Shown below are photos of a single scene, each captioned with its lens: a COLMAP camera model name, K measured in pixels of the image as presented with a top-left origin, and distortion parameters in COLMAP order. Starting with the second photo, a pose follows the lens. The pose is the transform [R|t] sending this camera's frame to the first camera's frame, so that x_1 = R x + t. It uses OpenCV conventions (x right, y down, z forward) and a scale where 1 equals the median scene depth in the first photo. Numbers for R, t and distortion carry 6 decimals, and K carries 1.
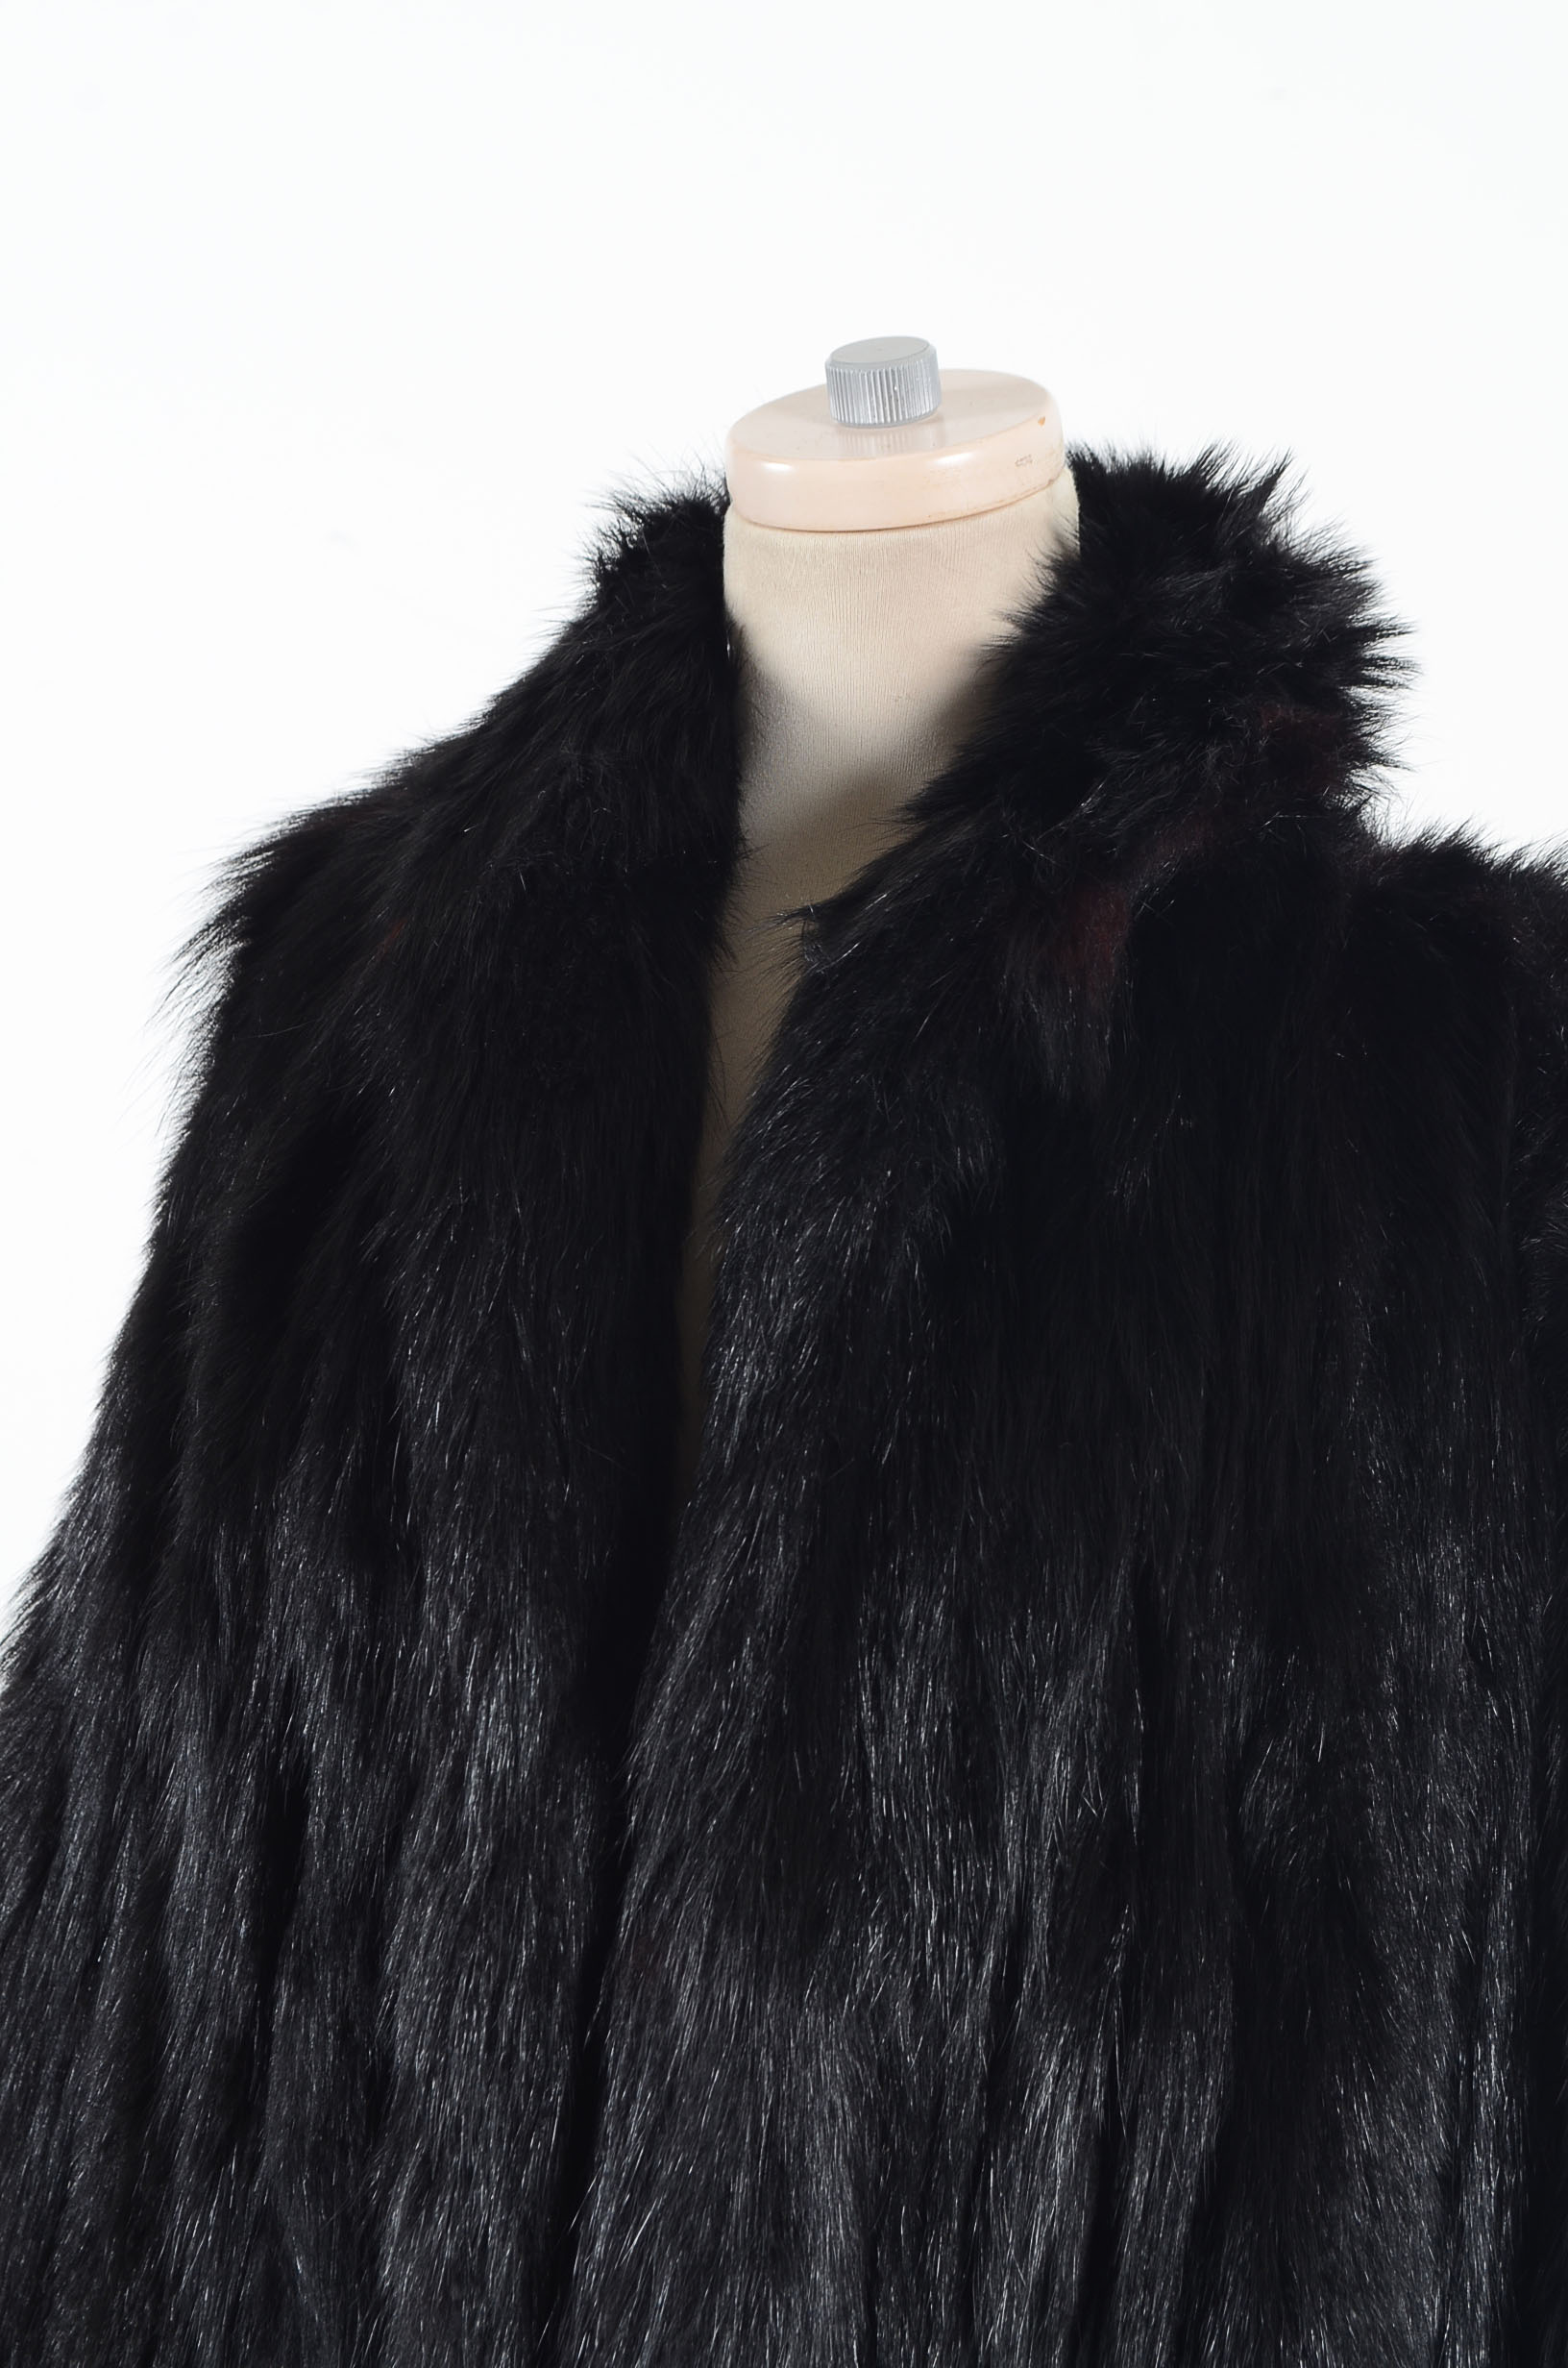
lens RADIAL K [[4838.0, 0, 784.0], [0, 4838.0, 1184.0], [0, 0, 1]] dist [-0.050069, -0.048520]
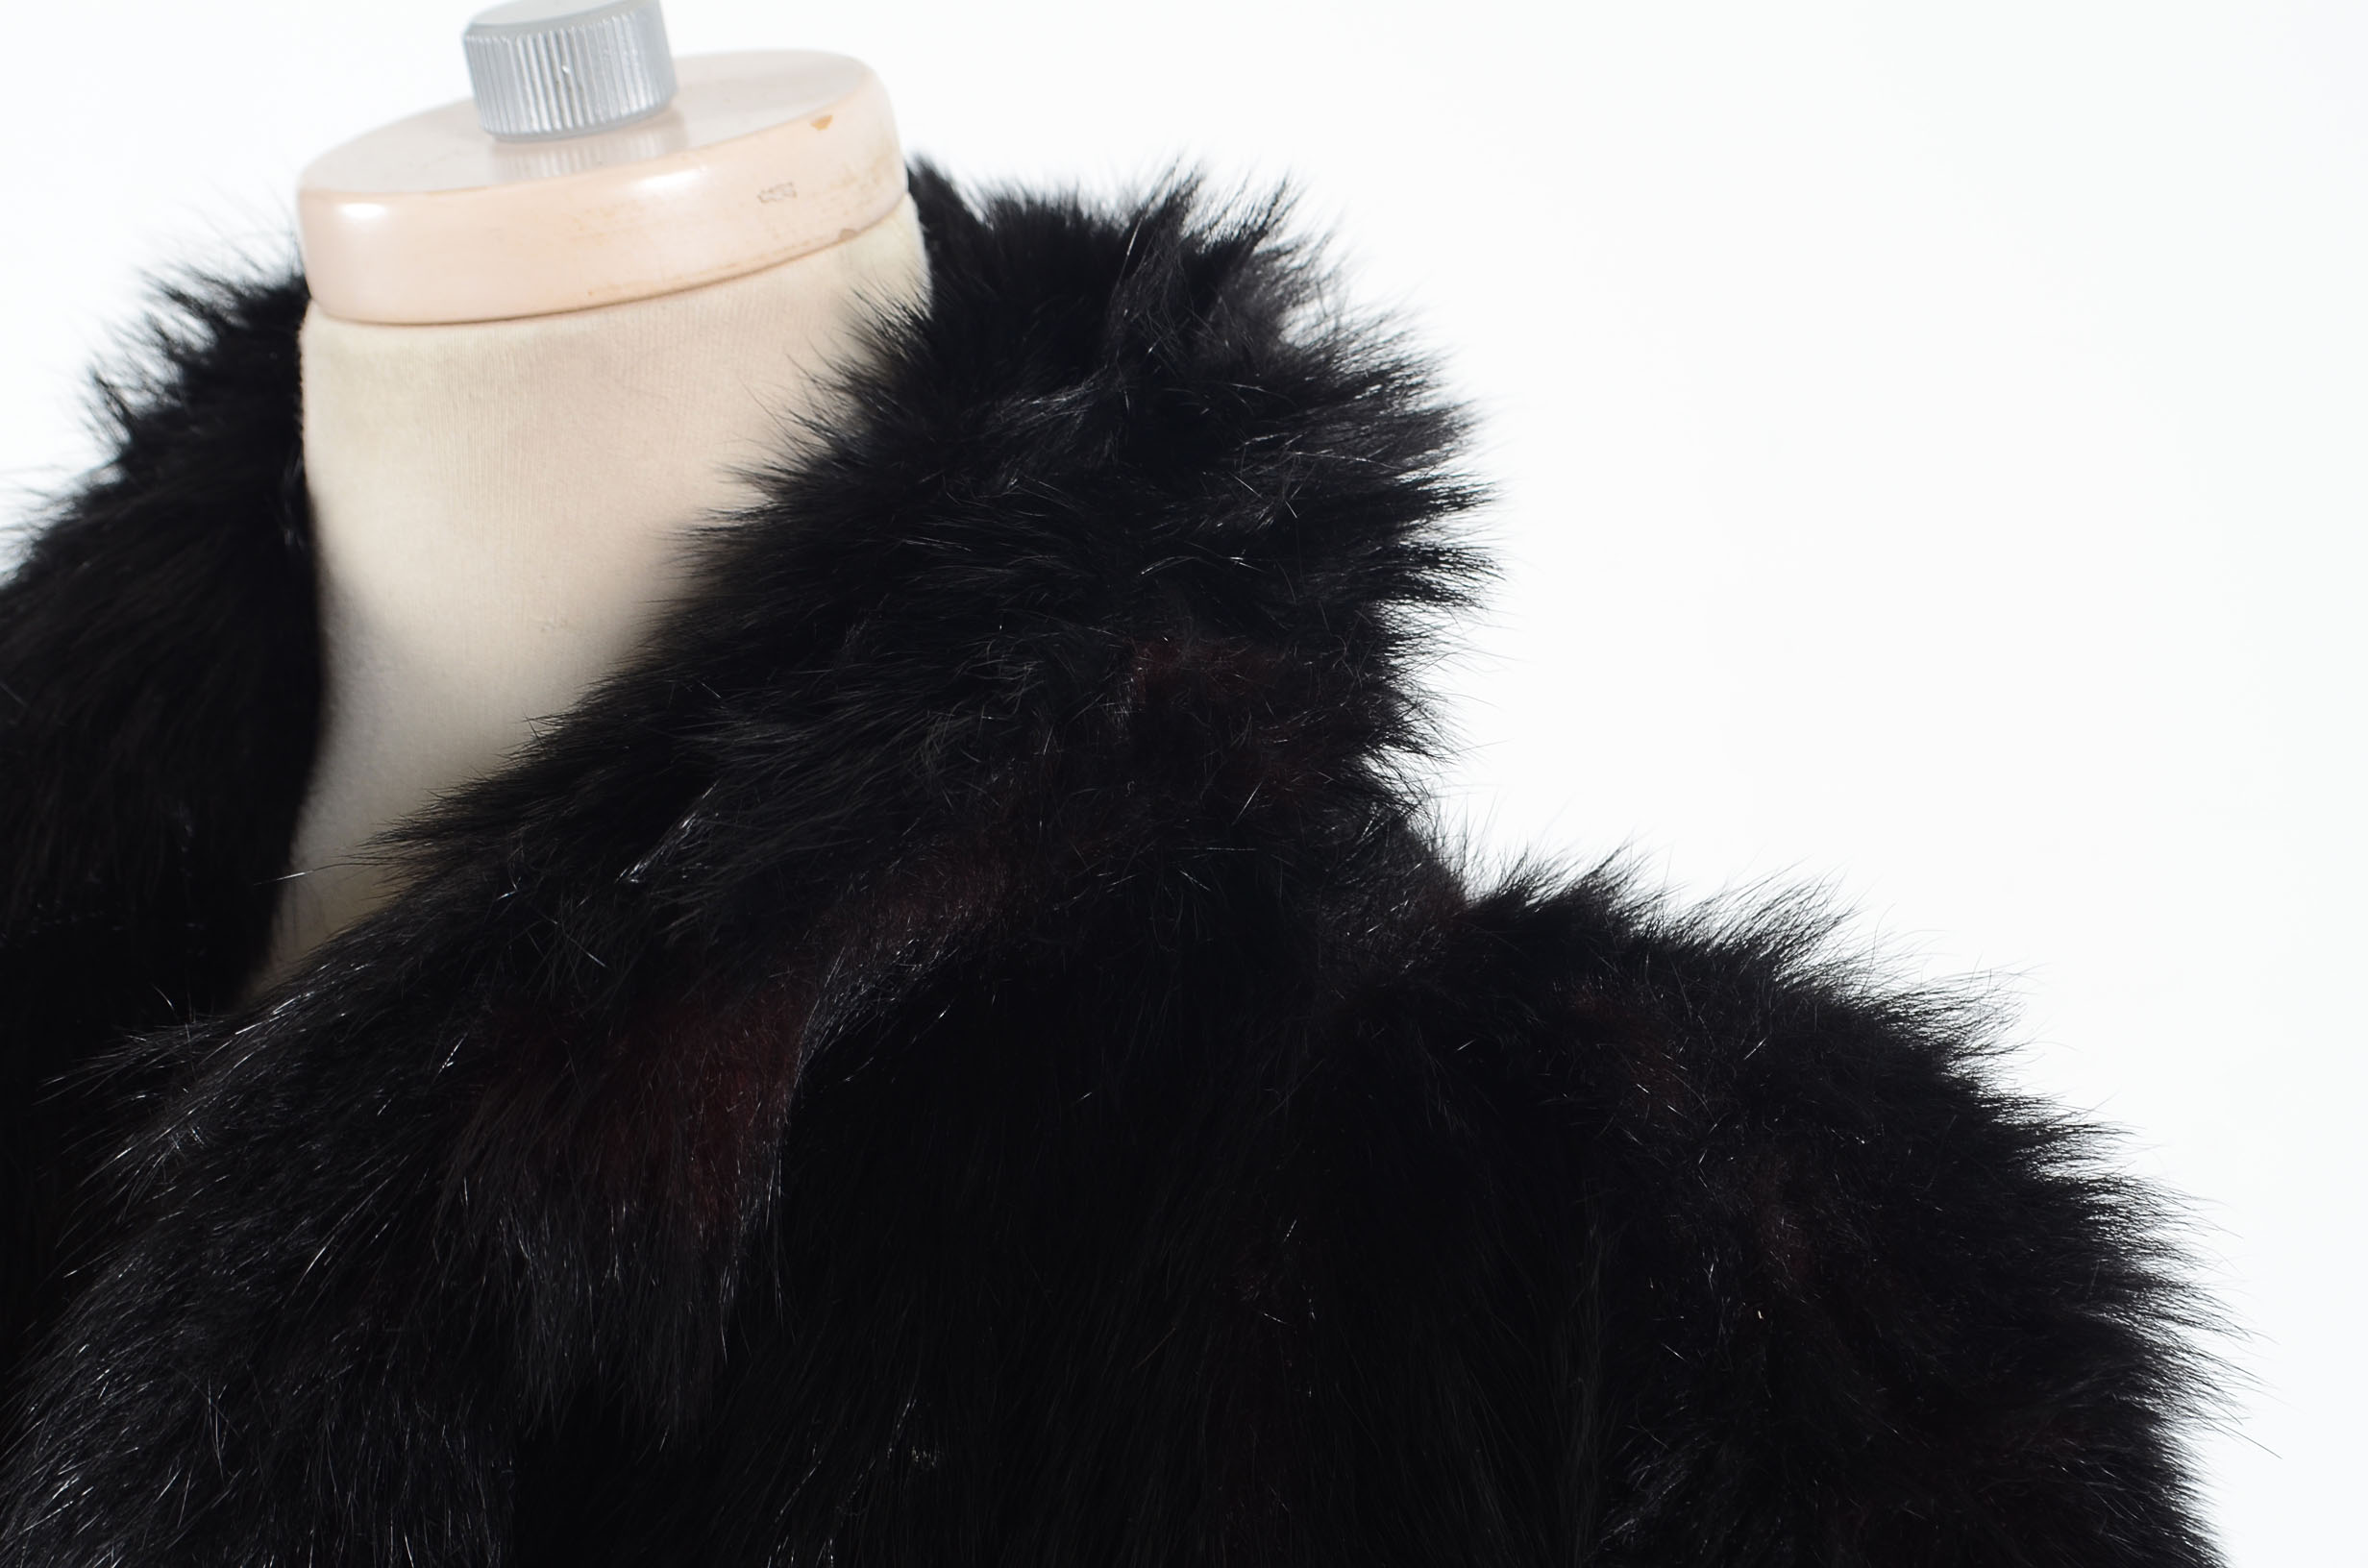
lens RADIAL K [[4838.0, 0, 1184.0], [0, 4838.0, 784.0], [0, 0, 1]] dist [-0.050069, -0.048520]
pose [[0.992406, 0.003109, -0.122965, 0.162550], [-0.011796, 0.997479, -0.069978, -0.045073], [0.122437, 0.070898, 0.989941, 0.468724]]
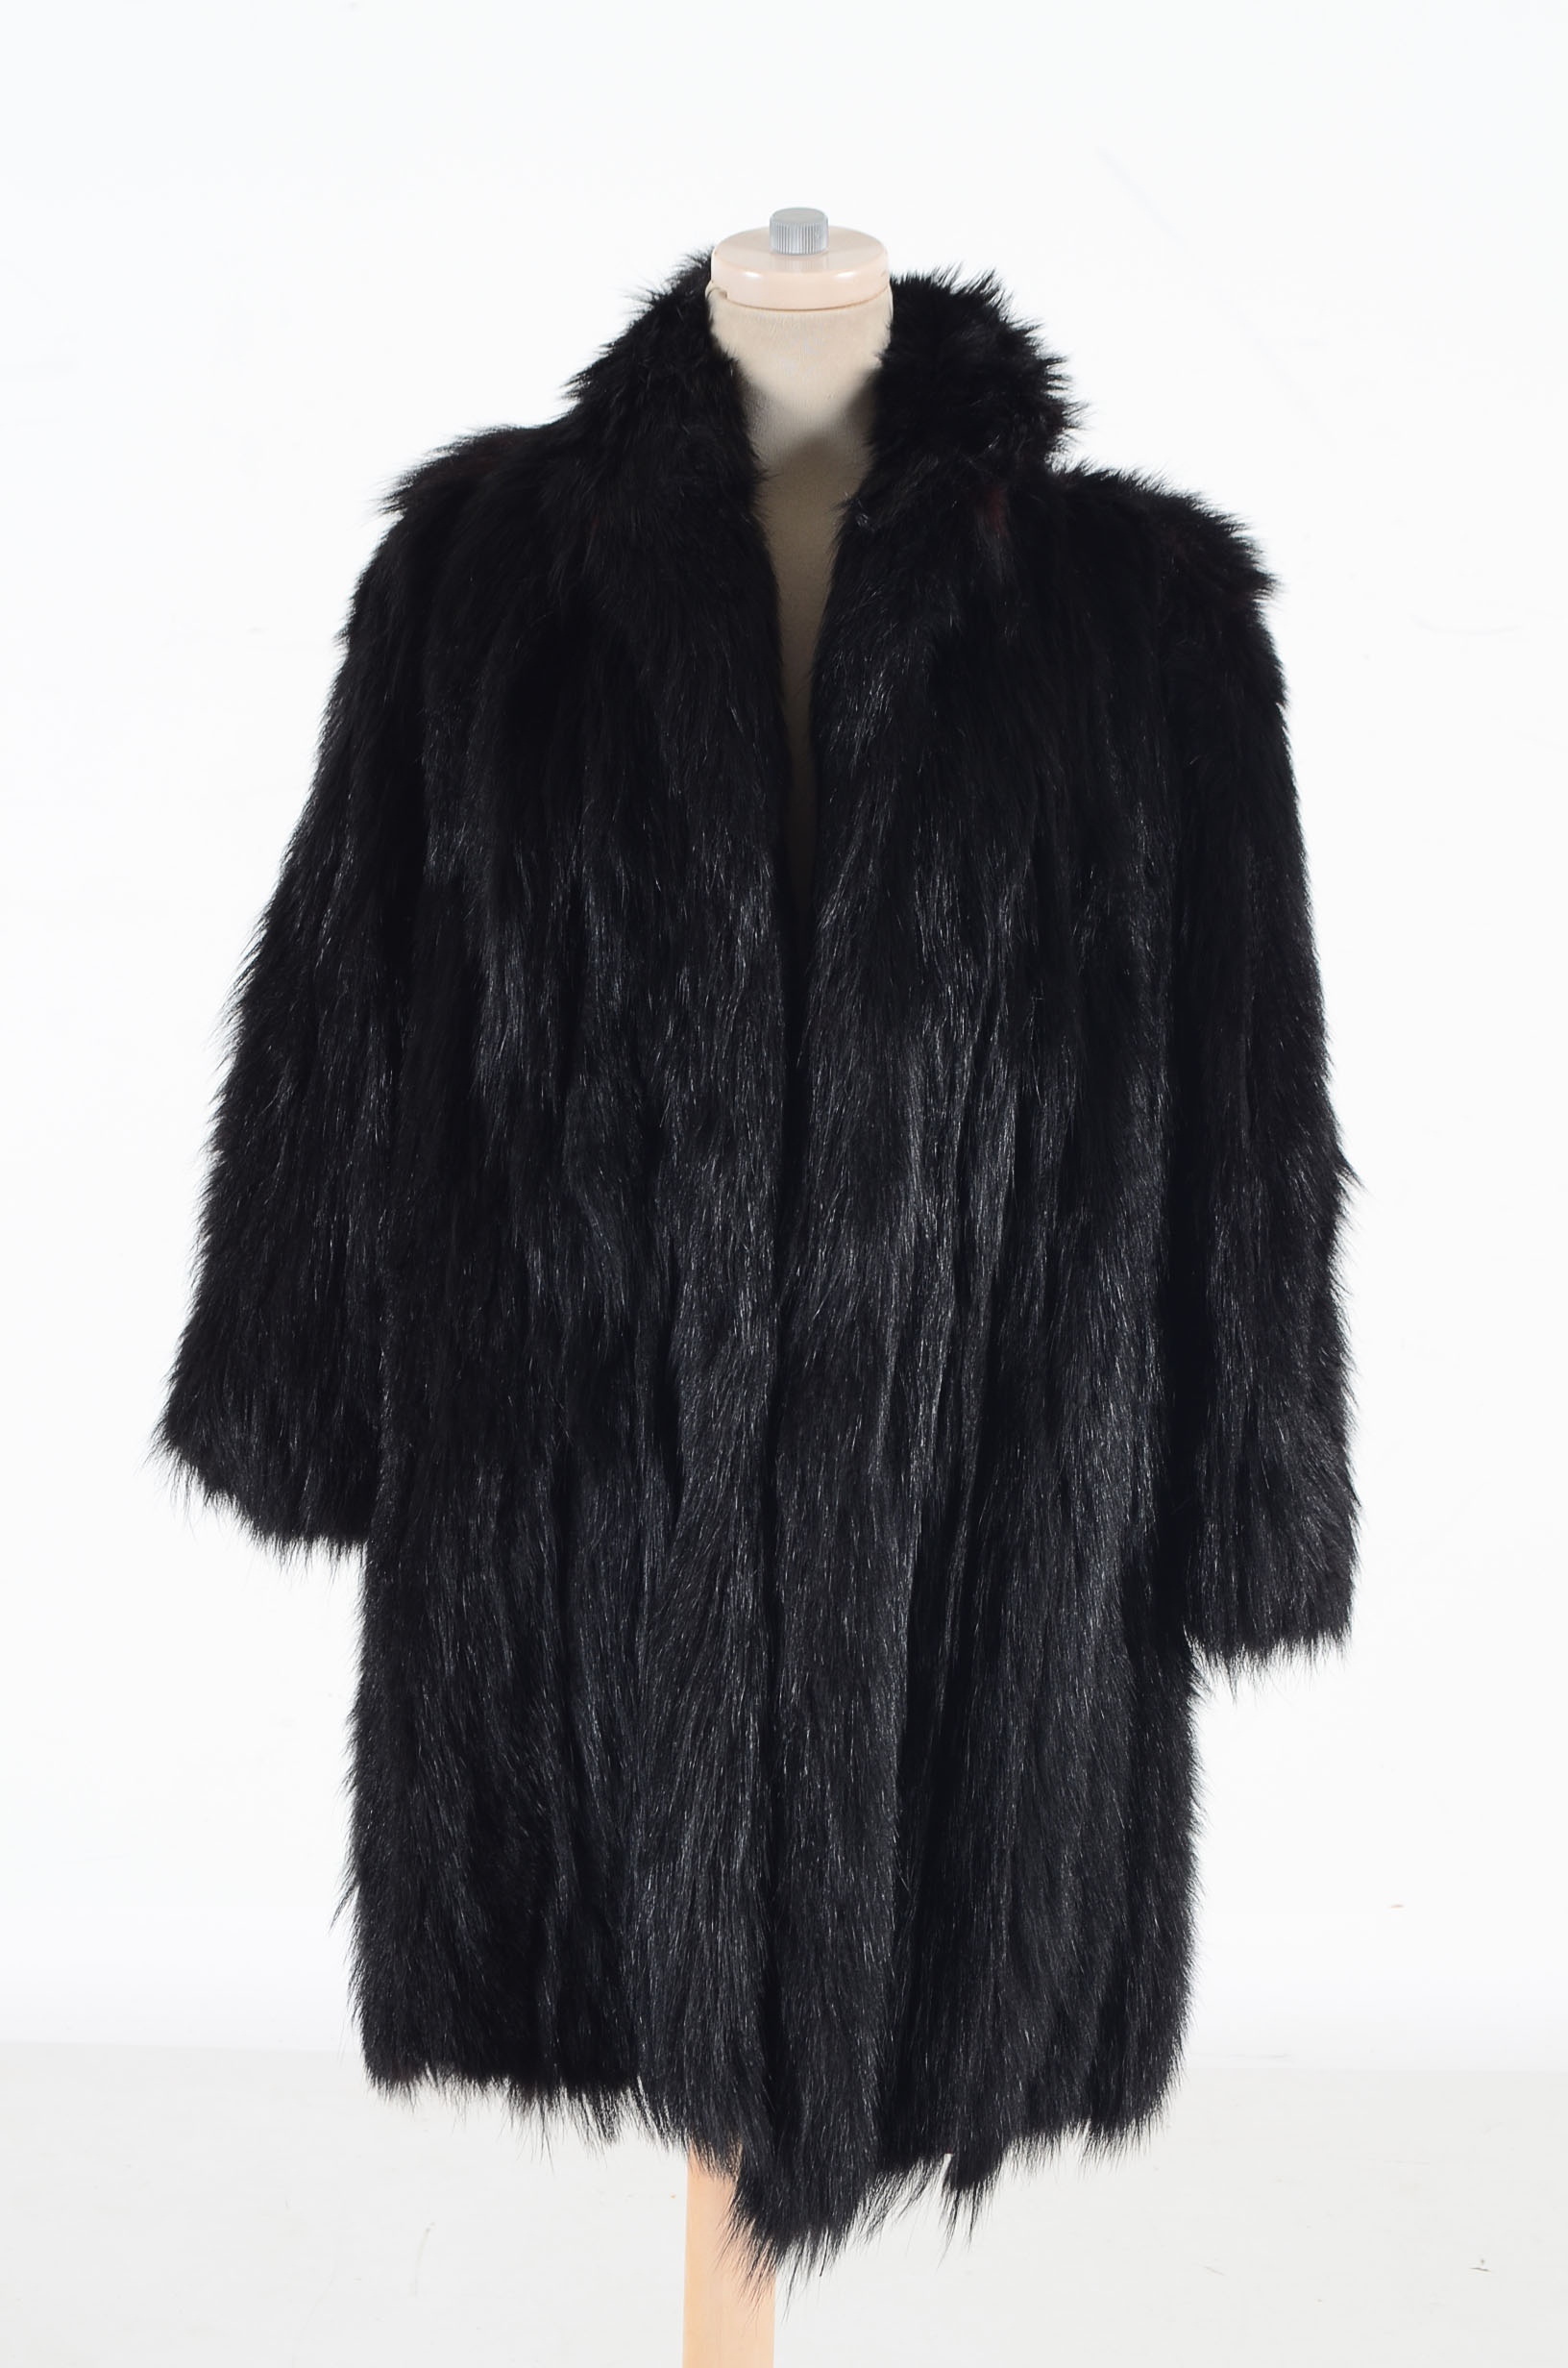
lens RADIAL K [[4838.0, 0, 784.0], [0, 4838.0, 1184.0], [0, 0, 1]] dist [-0.050069, -0.048520]
pose [[0.925571, -0.065650, 0.372838, -0.731910], [0.046973, 0.997154, 0.058968, 0.097897], [-0.375648, -0.037066, 0.926021, -0.789174]]
